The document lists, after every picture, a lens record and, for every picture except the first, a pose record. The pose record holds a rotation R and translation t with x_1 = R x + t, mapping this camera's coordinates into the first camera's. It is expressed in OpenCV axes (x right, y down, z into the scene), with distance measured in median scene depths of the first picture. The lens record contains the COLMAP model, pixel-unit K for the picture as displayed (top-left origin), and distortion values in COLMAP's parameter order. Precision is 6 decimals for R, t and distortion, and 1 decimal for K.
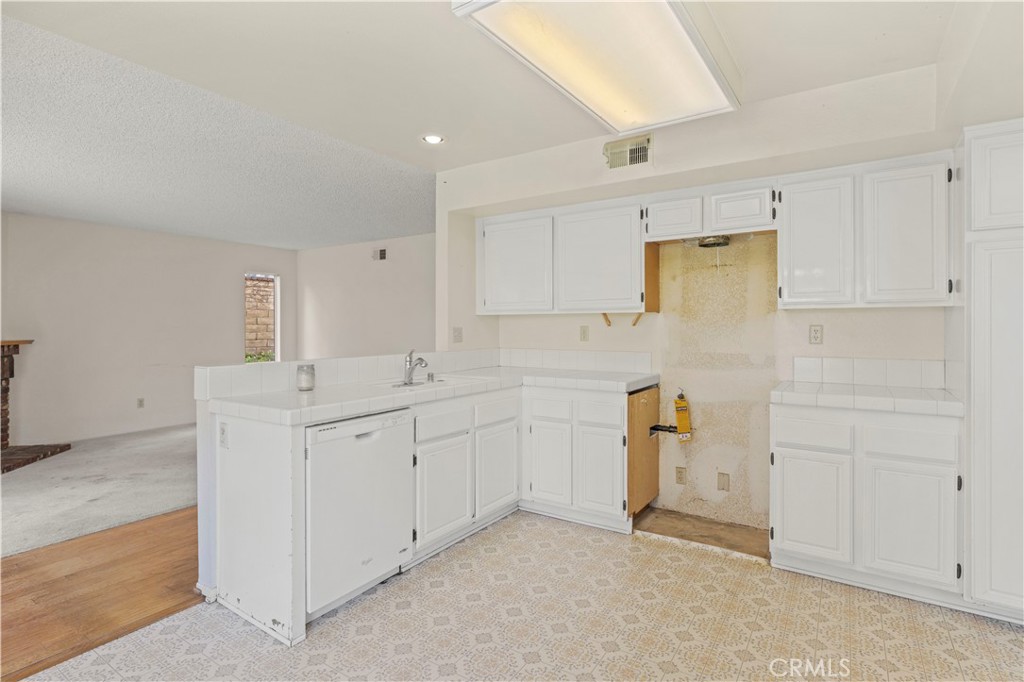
lens RADIAL K [[511.3, 0, 509.7], [0, 511.3, 325.8], [0, 0, 1]] dist [-0.003258, 0.000950]
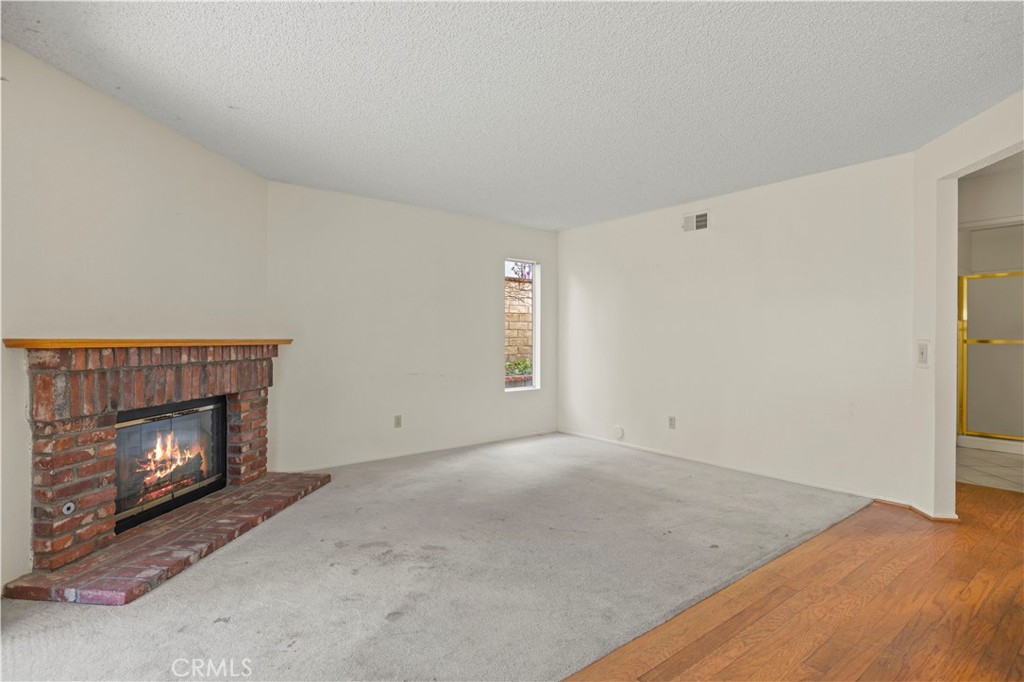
lens RADIAL K [[511.3, 0, 508.6], [0, 511.3, 338.2], [0, 0, 1]] dist [-0.003258, 0.000950]
pose [[0.949352, 0.005592, -0.314166, -0.377881], [-0.005381, 0.999984, 0.001539, 0.023843], [0.314169, 0.000229, 0.949367, 0.364739]]
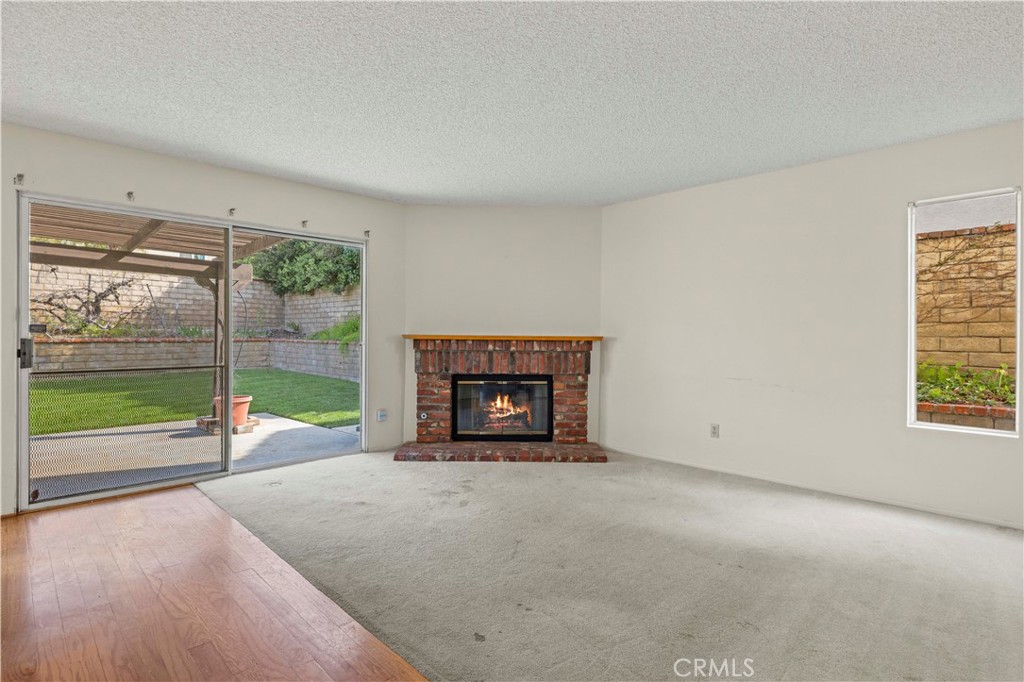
lens RADIAL K [[511.3, 0, 510.1], [0, 511.3, 338.2], [0, 0, 1]] dist [-0.003258, 0.000950]
pose [[-0.199745, 0.012021, -0.979774, 0.025738], [-0.005337, 0.999897, 0.013356, 0.019805], [0.979833, 0.007897, -0.199660, 1.050017]]
